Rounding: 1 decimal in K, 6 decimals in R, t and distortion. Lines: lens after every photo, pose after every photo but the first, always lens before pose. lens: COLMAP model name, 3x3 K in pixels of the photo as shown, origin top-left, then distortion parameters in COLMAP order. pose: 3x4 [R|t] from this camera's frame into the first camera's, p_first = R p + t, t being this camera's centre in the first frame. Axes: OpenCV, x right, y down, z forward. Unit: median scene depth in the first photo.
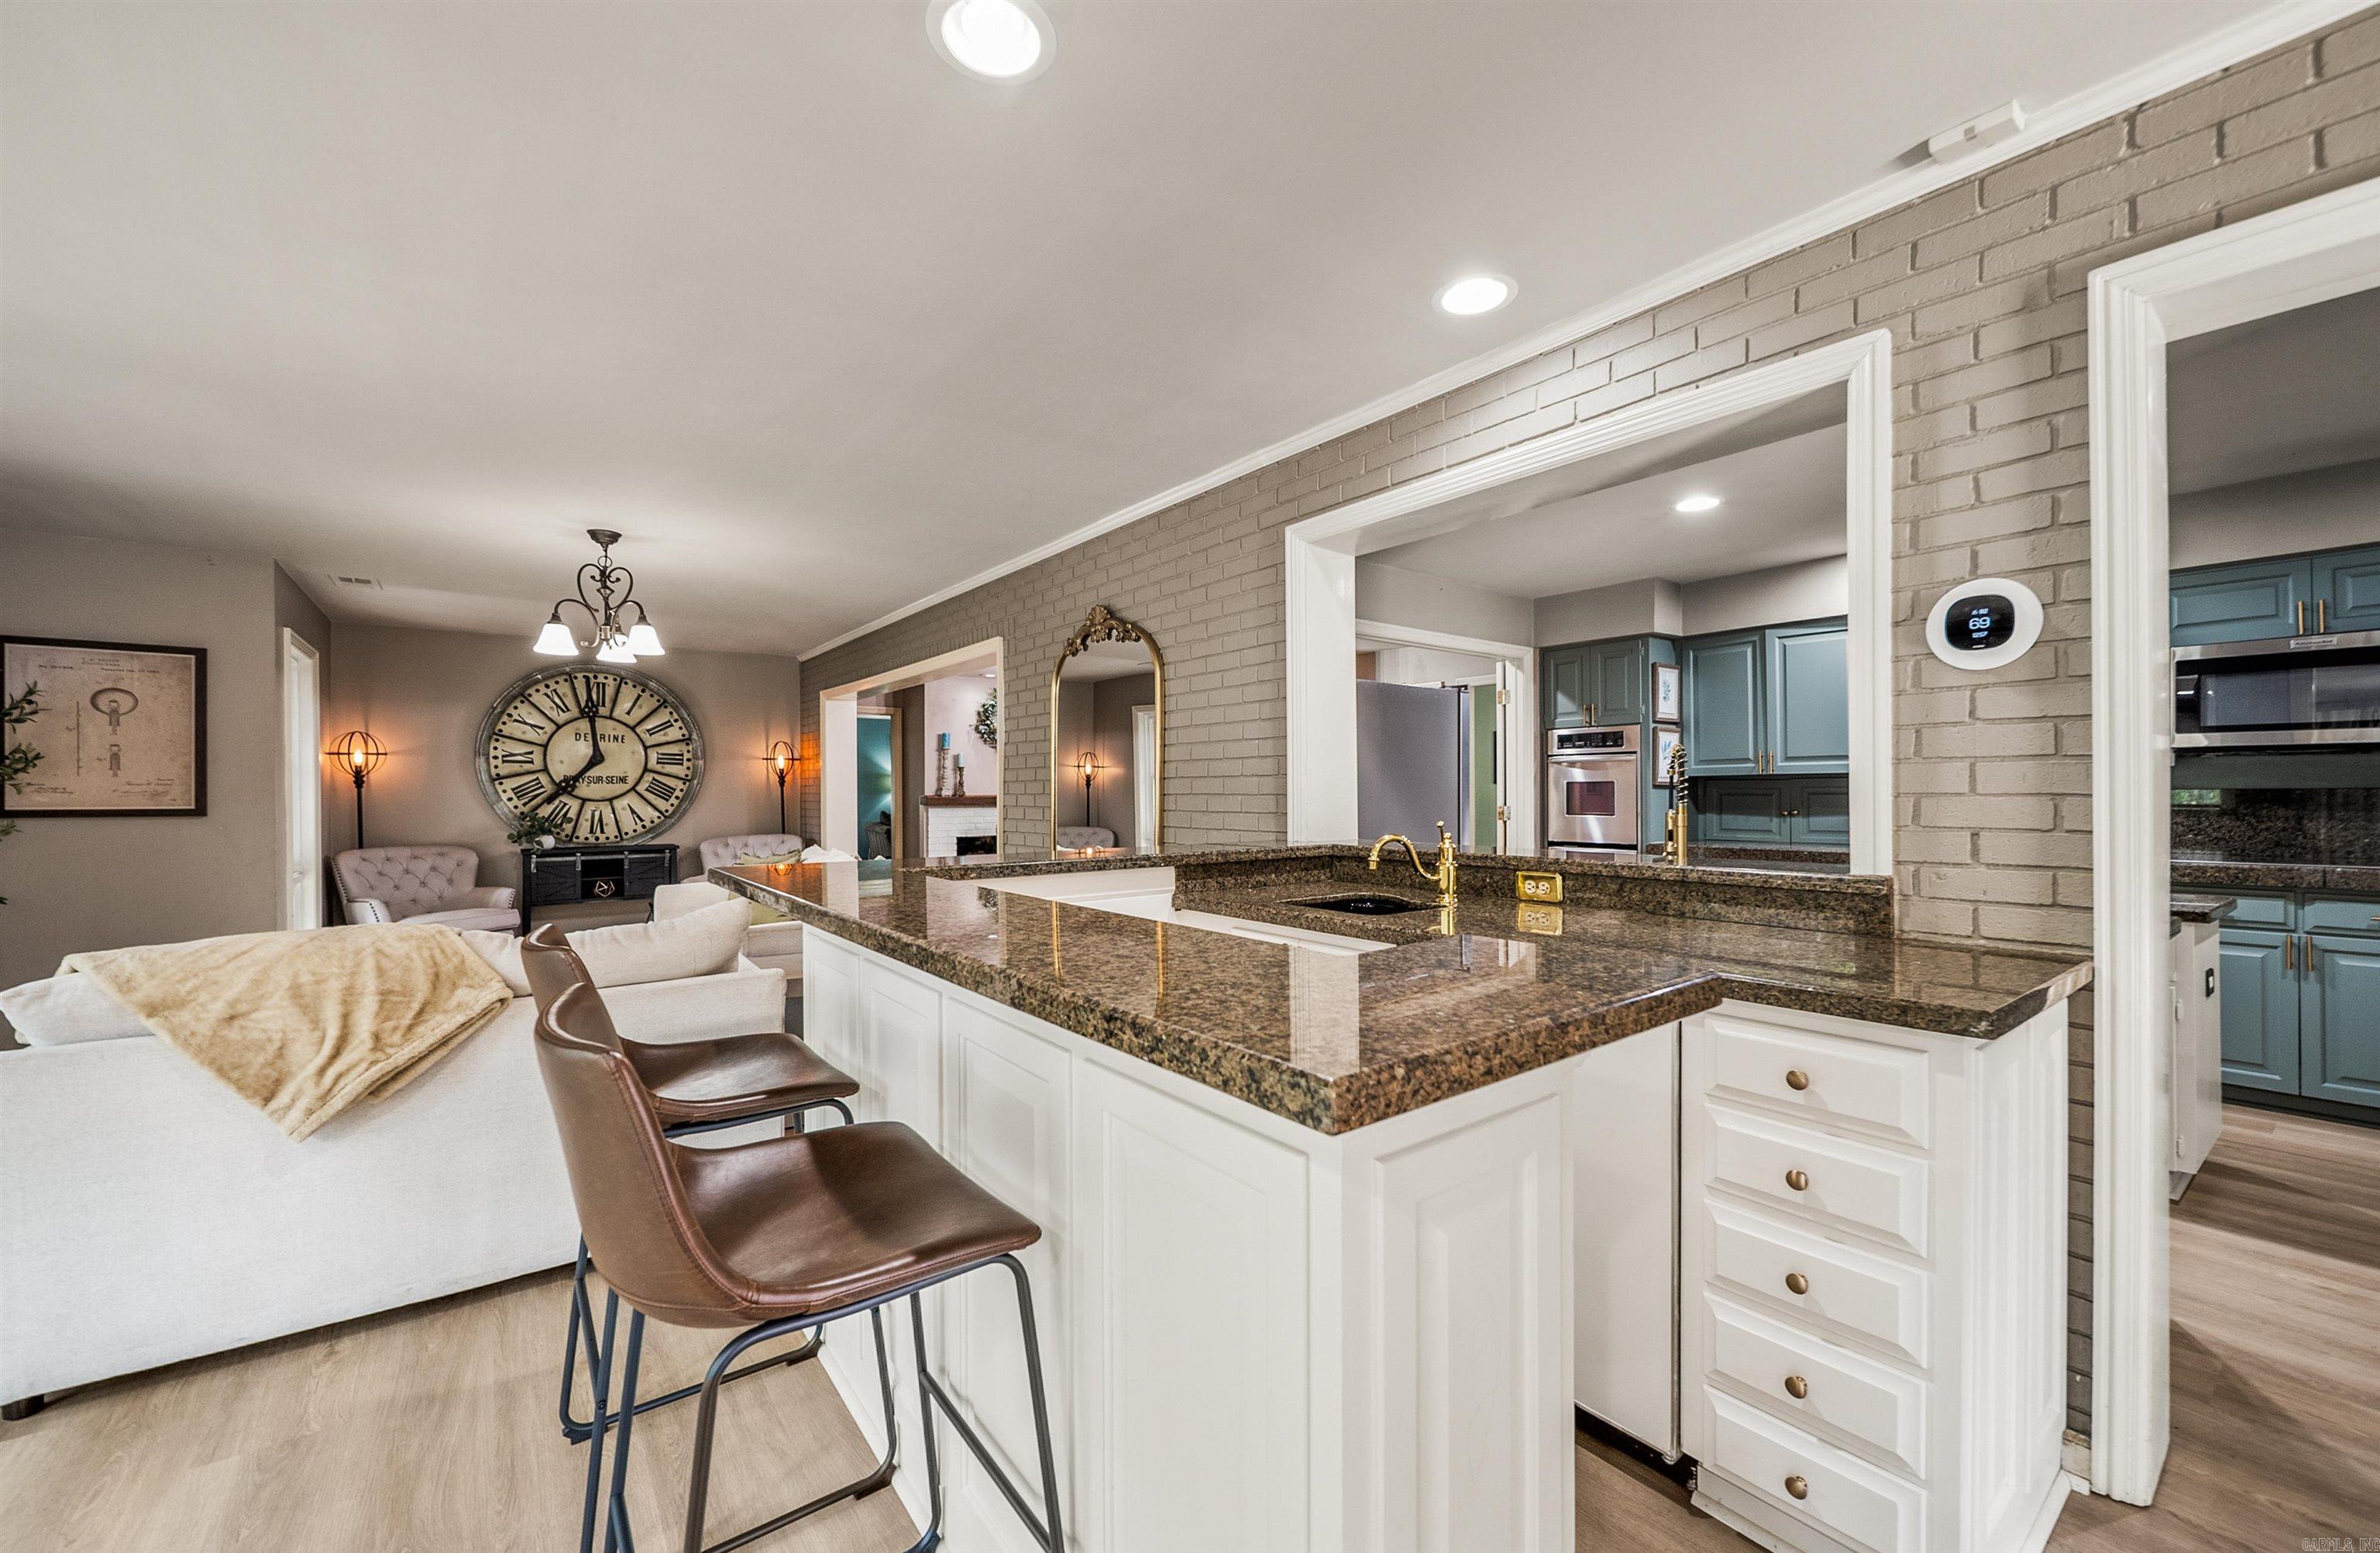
lens RADIAL K [[926.4, 0, 1188.7], [0, 926.4, 793.5], [0, 0, 1]] dist [0.001140, -0.000041]
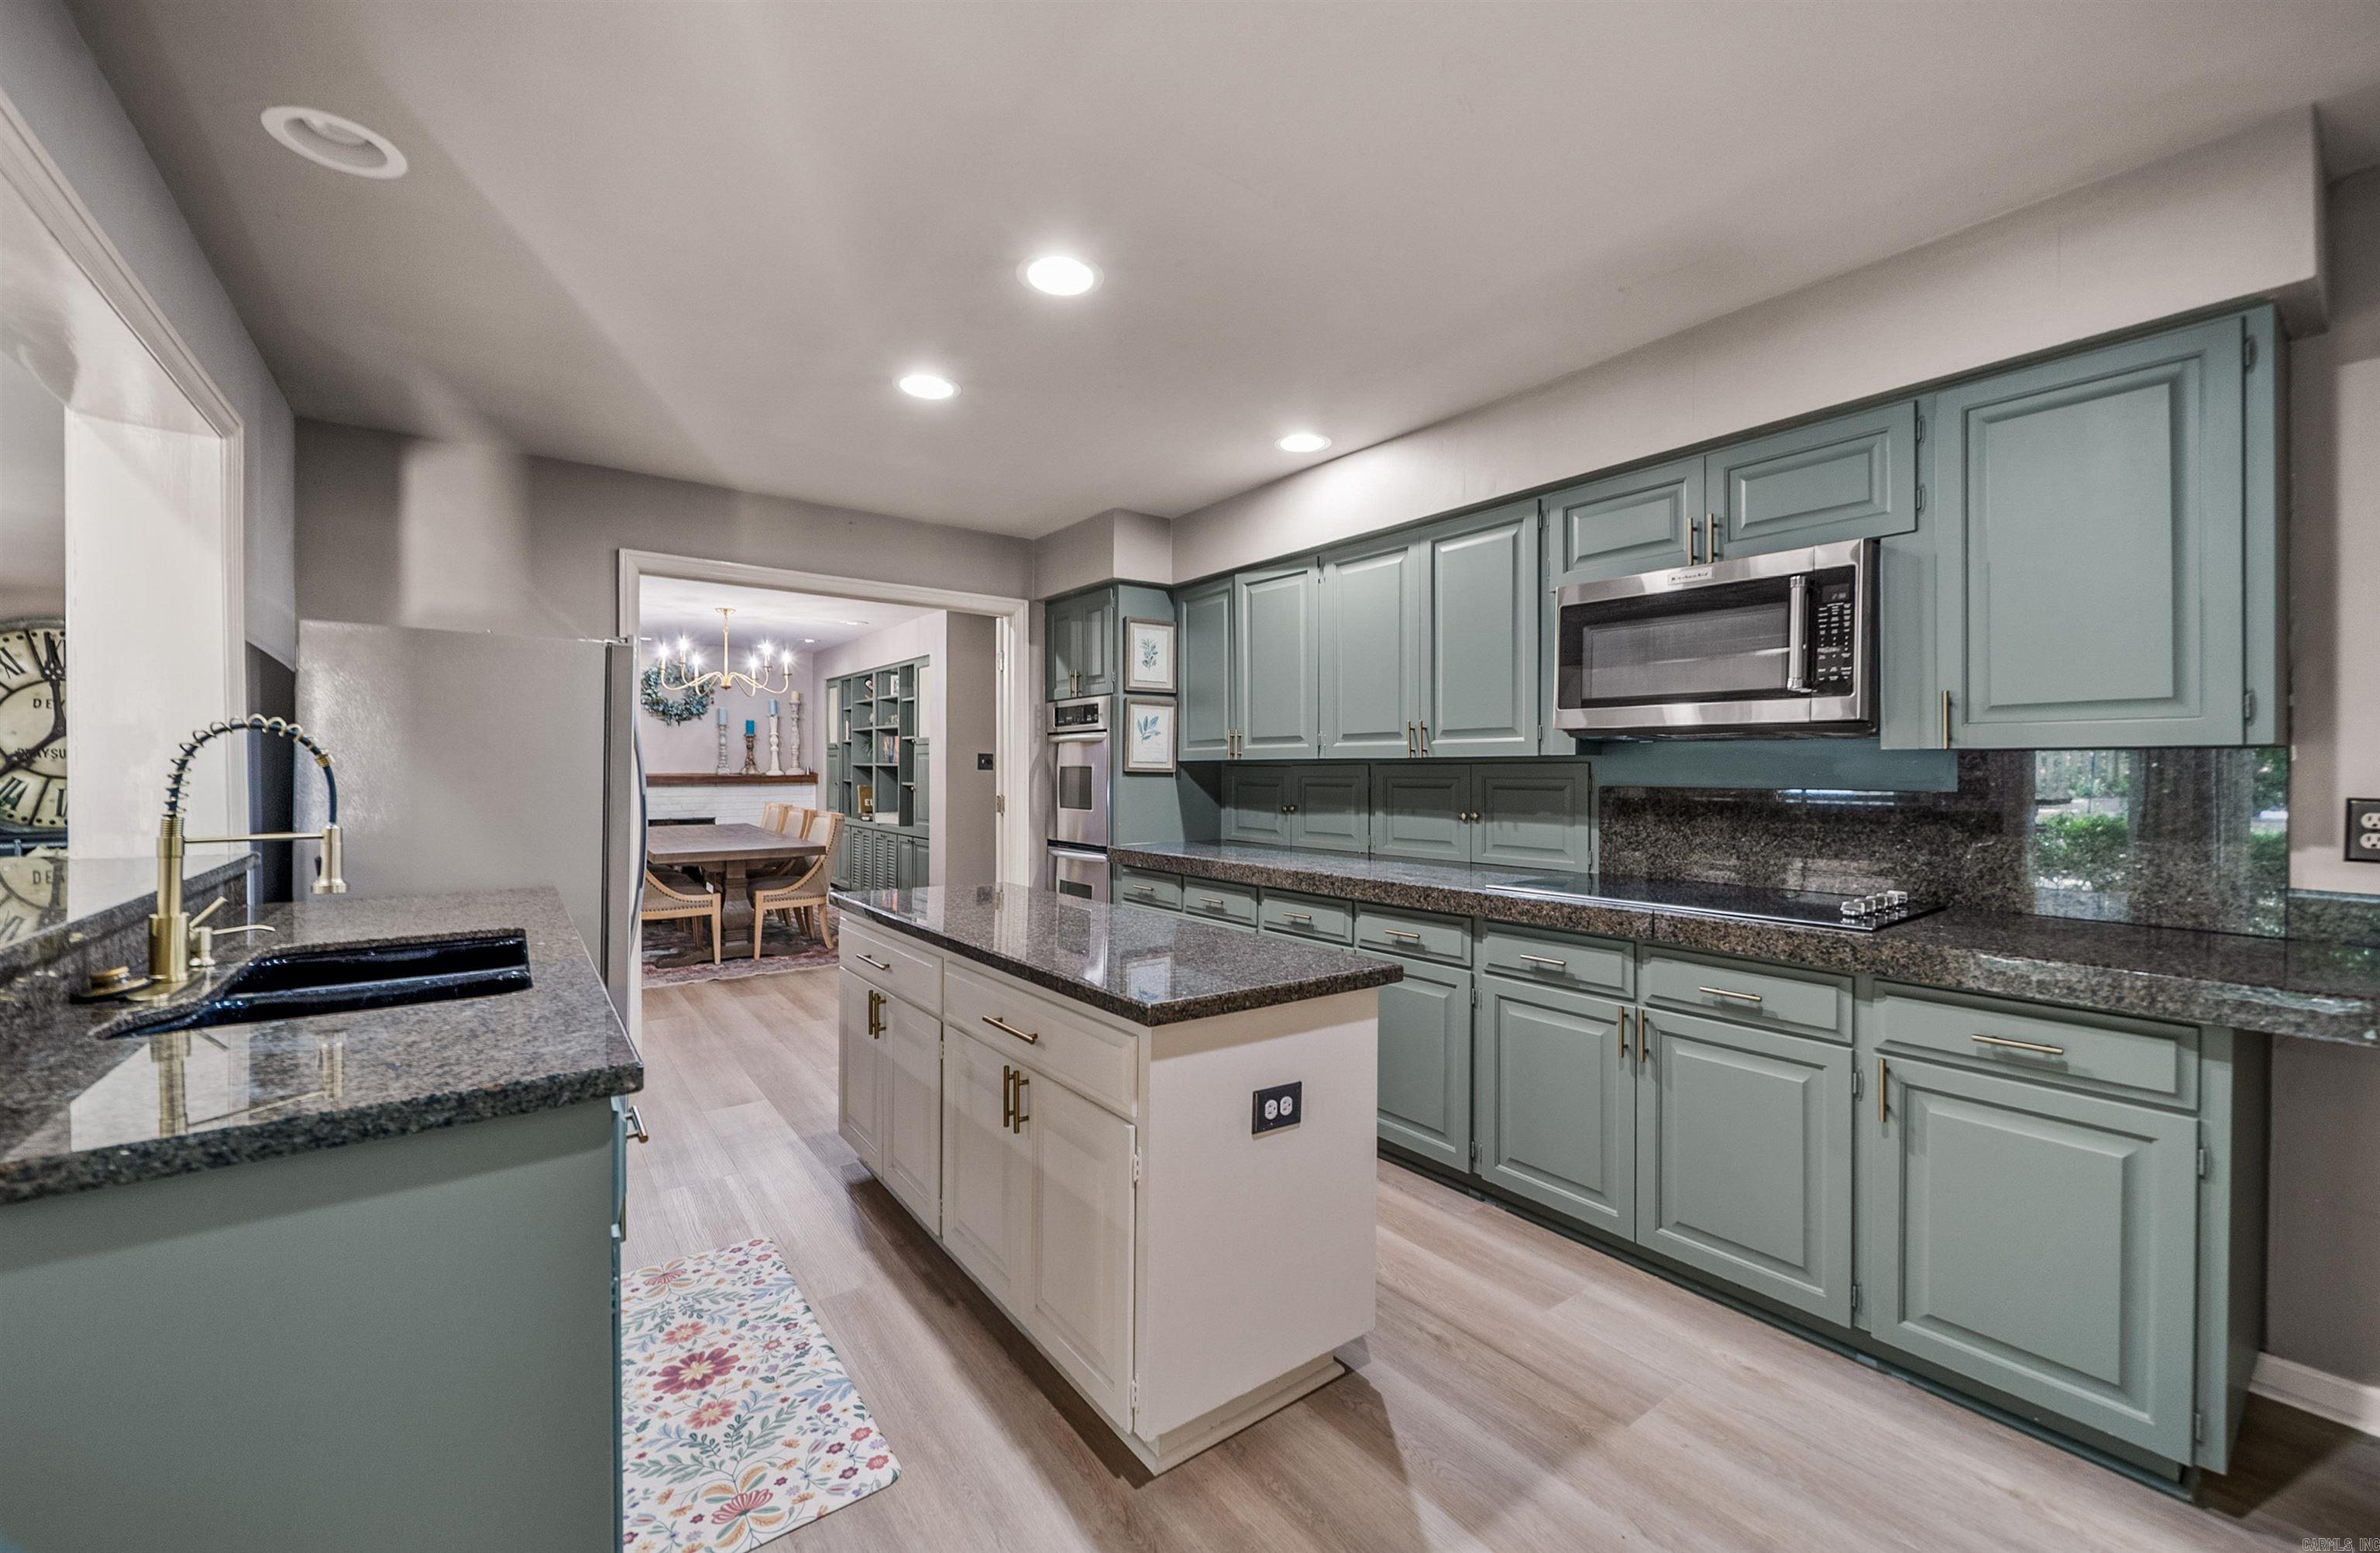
lens RADIAL K [[926.4, 0, 1190.9], [0, 926.4, 777.3], [0, 0, 1]] dist [0.001140, -0.000041]
pose [[0.999901, 0.008051, -0.011560, 0.561258], [-0.007953, 0.999932, 0.008517, -0.011420], [0.011627, -0.008424, 0.999897, 0.205653]]
